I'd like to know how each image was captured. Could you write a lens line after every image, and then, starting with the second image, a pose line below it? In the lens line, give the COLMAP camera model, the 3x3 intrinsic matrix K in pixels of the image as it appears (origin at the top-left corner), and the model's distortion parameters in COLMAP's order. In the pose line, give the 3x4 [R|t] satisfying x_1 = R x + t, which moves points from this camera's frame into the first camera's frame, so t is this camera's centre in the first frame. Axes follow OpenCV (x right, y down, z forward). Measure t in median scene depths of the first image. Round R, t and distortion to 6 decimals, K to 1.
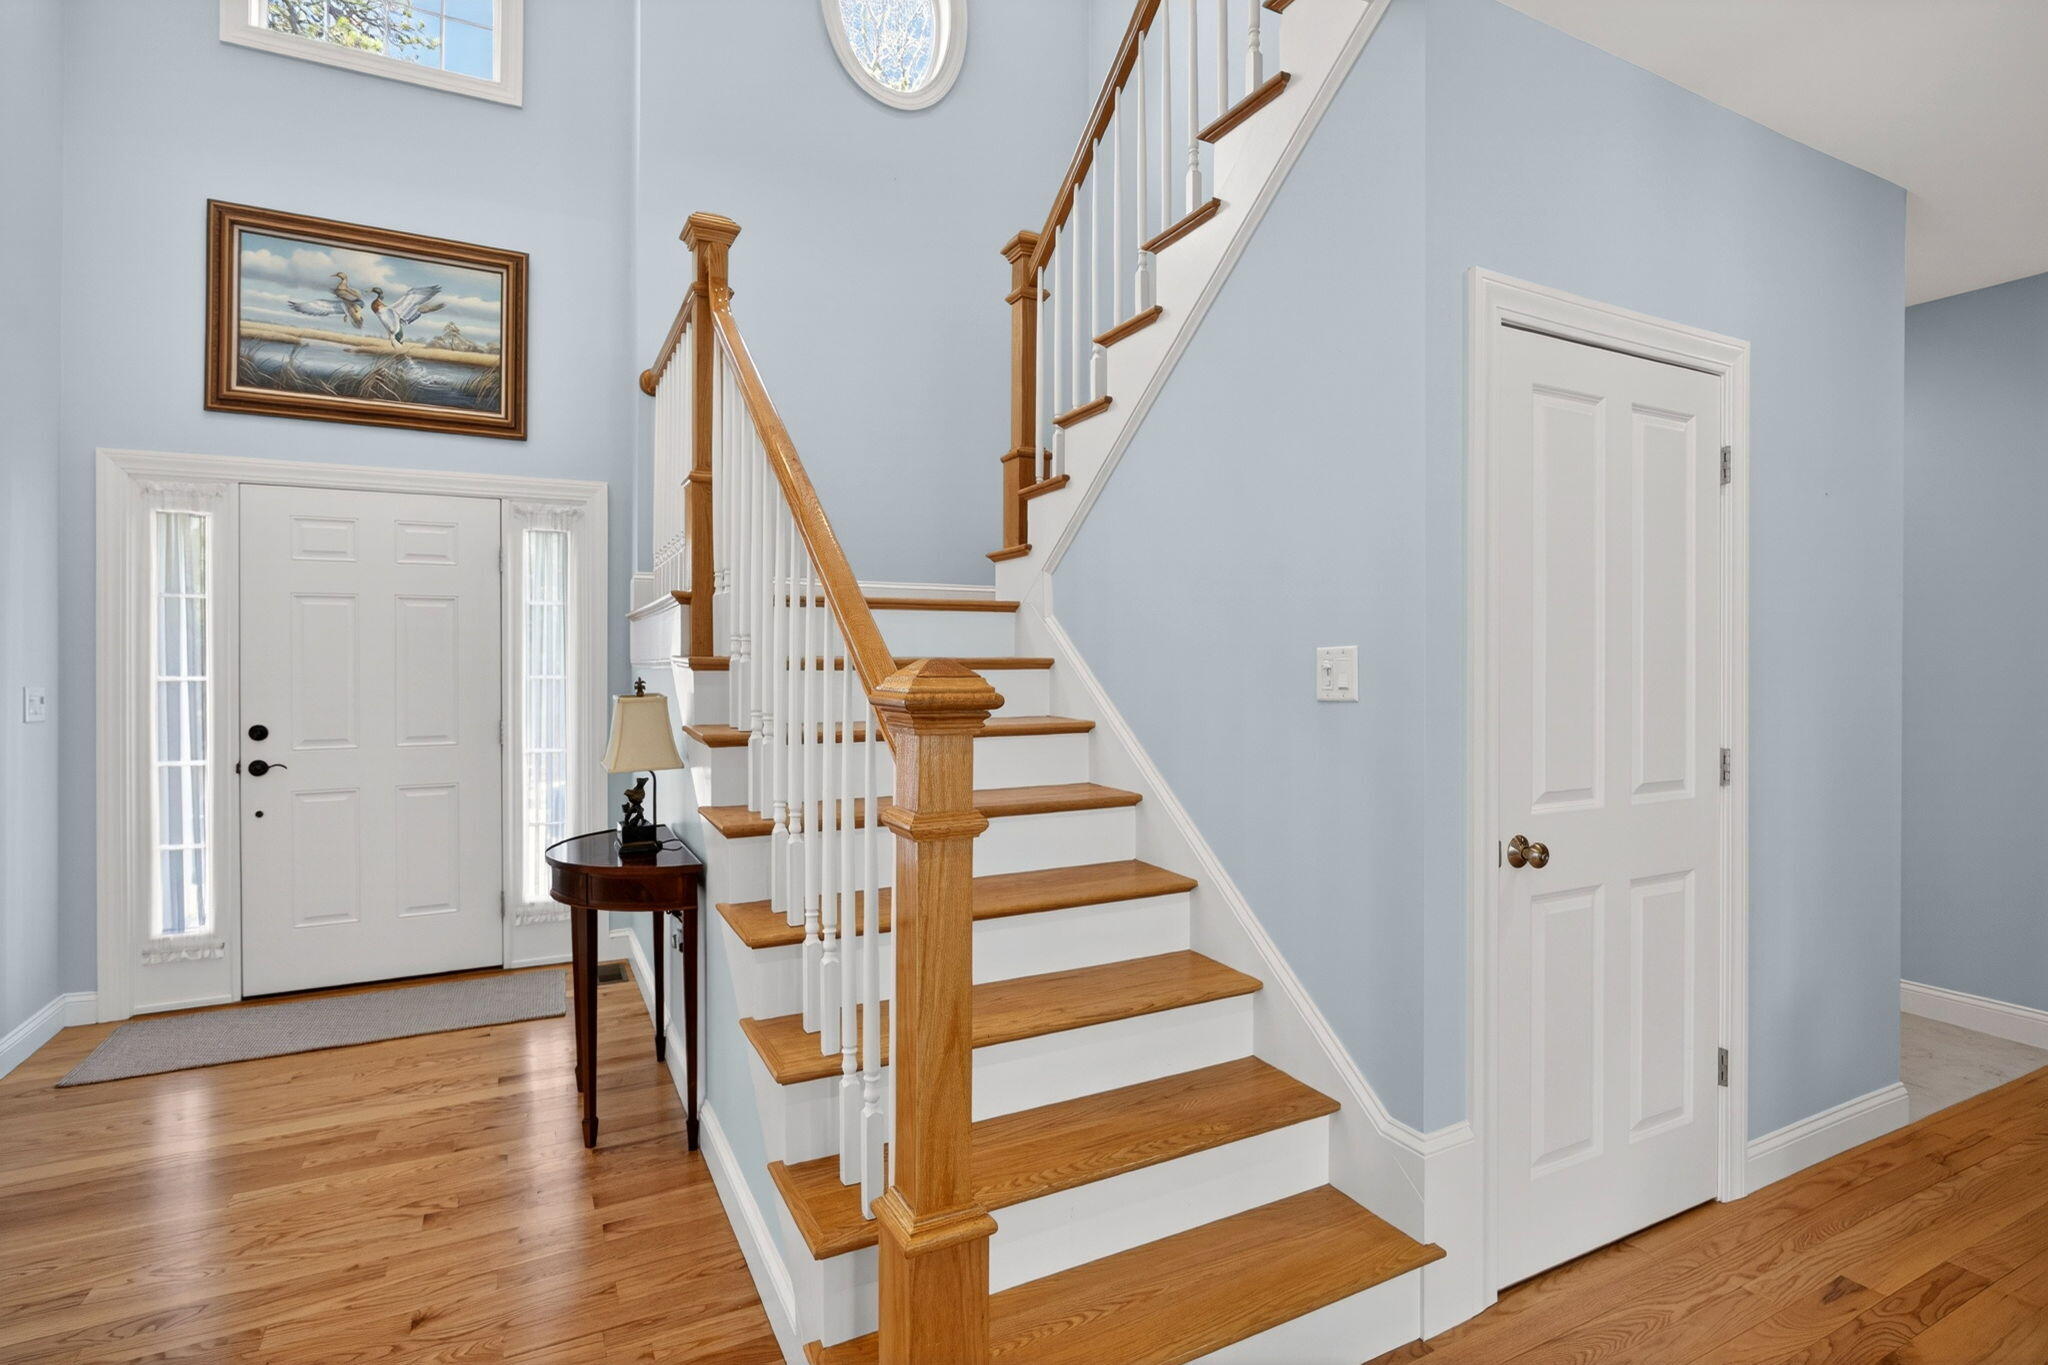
lens RADIAL K [[1052.2, 0, 1050.2], [0, 1052.2, 664.3], [0, 0, 1]] dist [-0.002540, -0.000725]
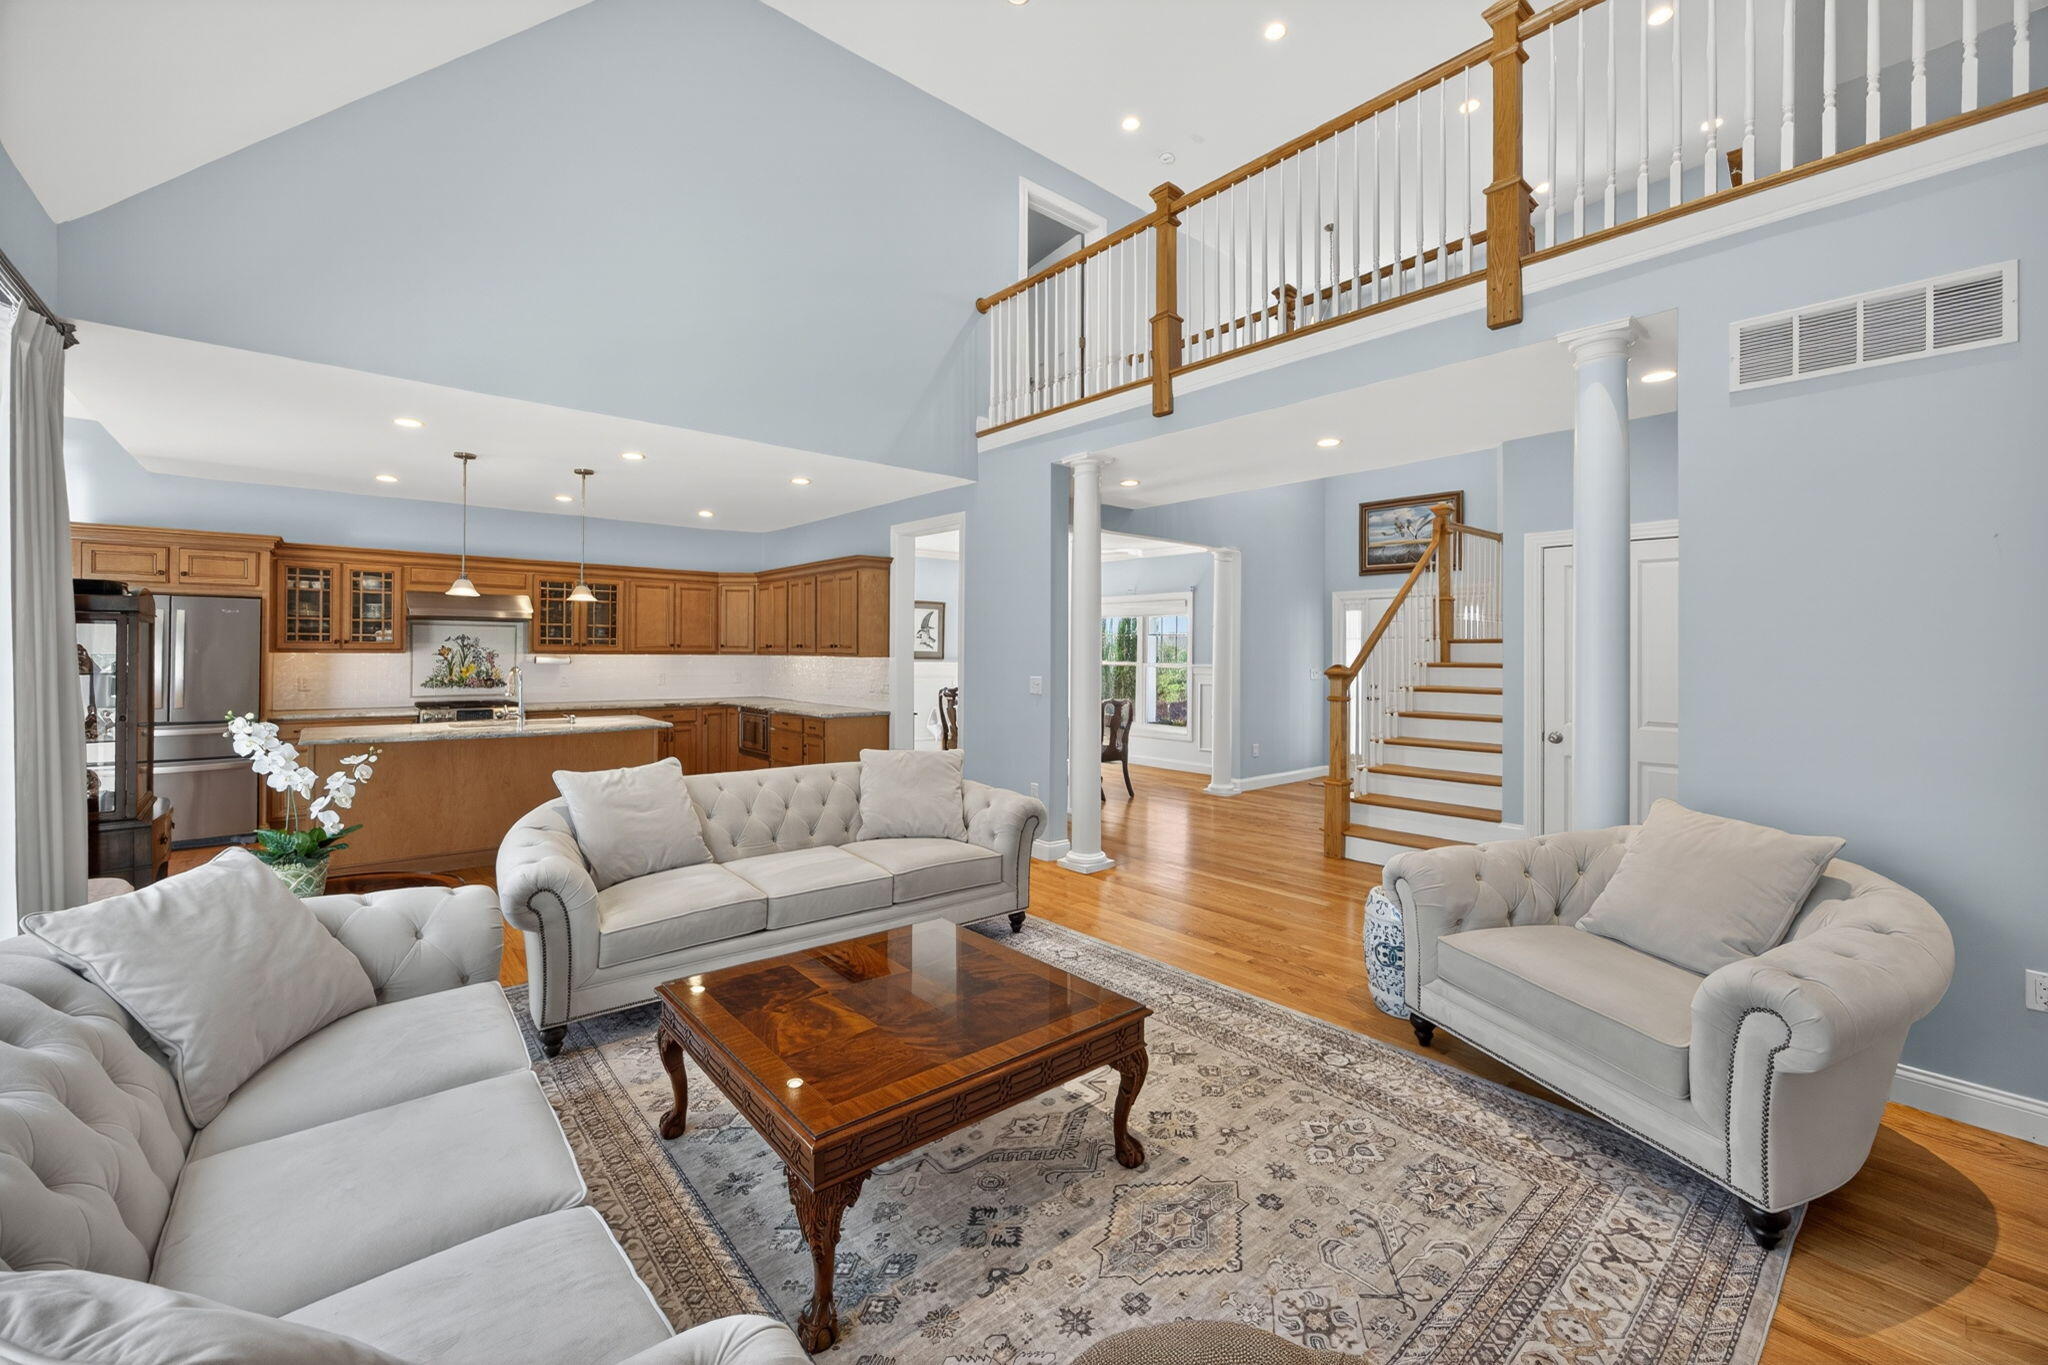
lens RADIAL K [[826.4, 0, 1024.6], [0, 826.4, 657.0], [0, 0, 1]] dist [-0.001828, 0.000033]
pose [[0.204476, 0.001892, -0.978870, 1.613596], [-0.006370, 0.999980, 0.000602, -0.016588], [0.978851, 0.006113, 0.204484, -0.485259]]
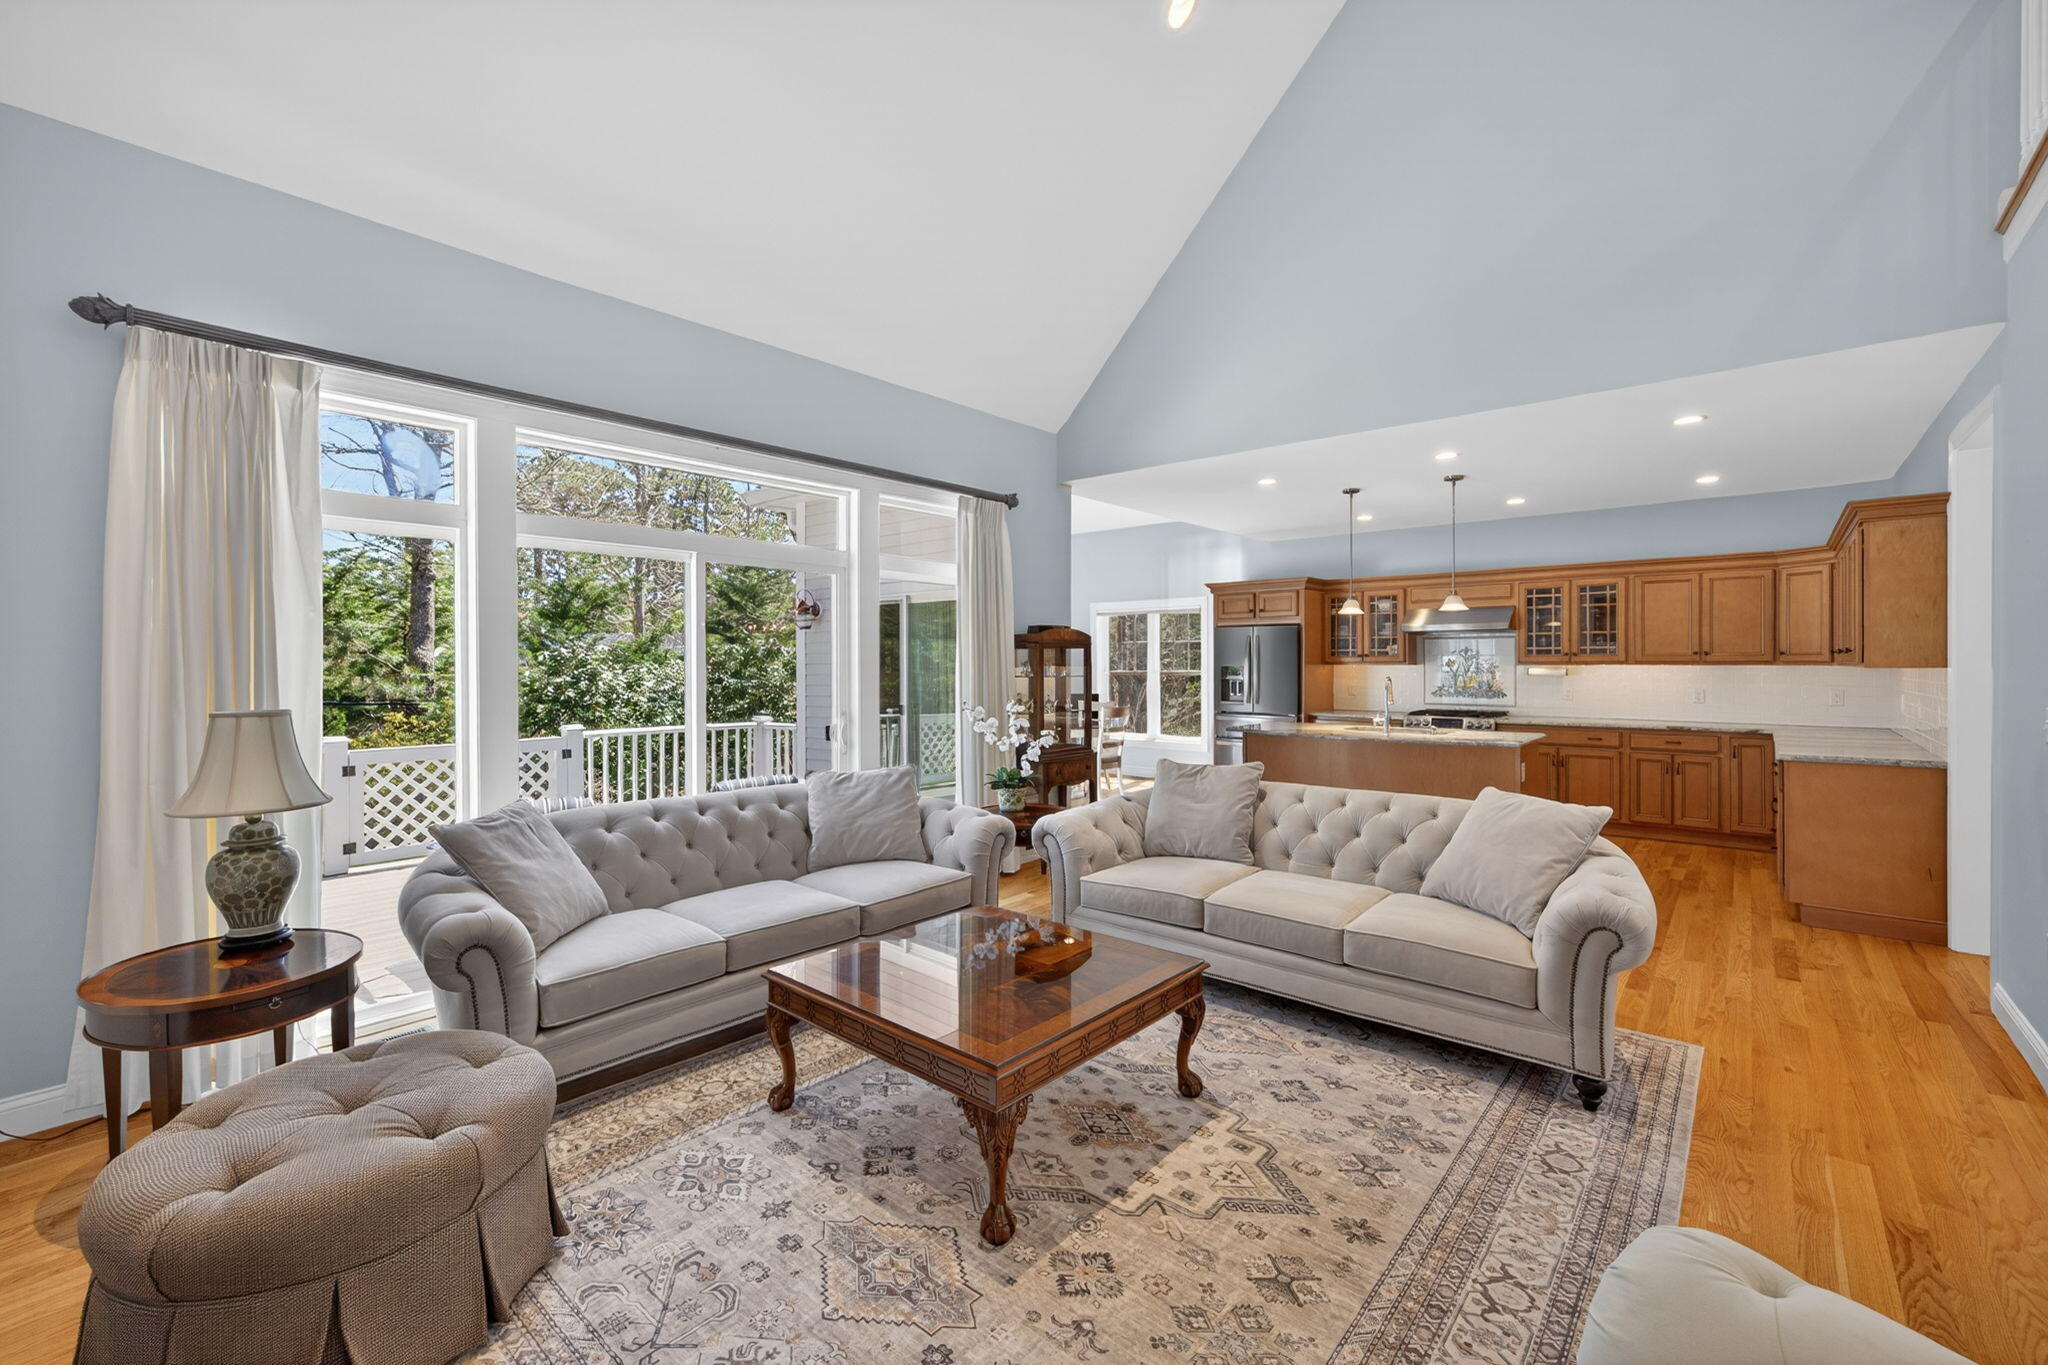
lens RADIAL K [[860.2, 0, 1022.3], [0, 860.2, 670.5], [0, 0, 1]] dist [-0.002181, 0.000075]
pose [[-0.939575, 0.002817, -0.342333, 1.113471], [0.000302, 0.999973, 0.007399, -0.017894], [0.342344, 0.006849, -0.939550, 0.419830]]
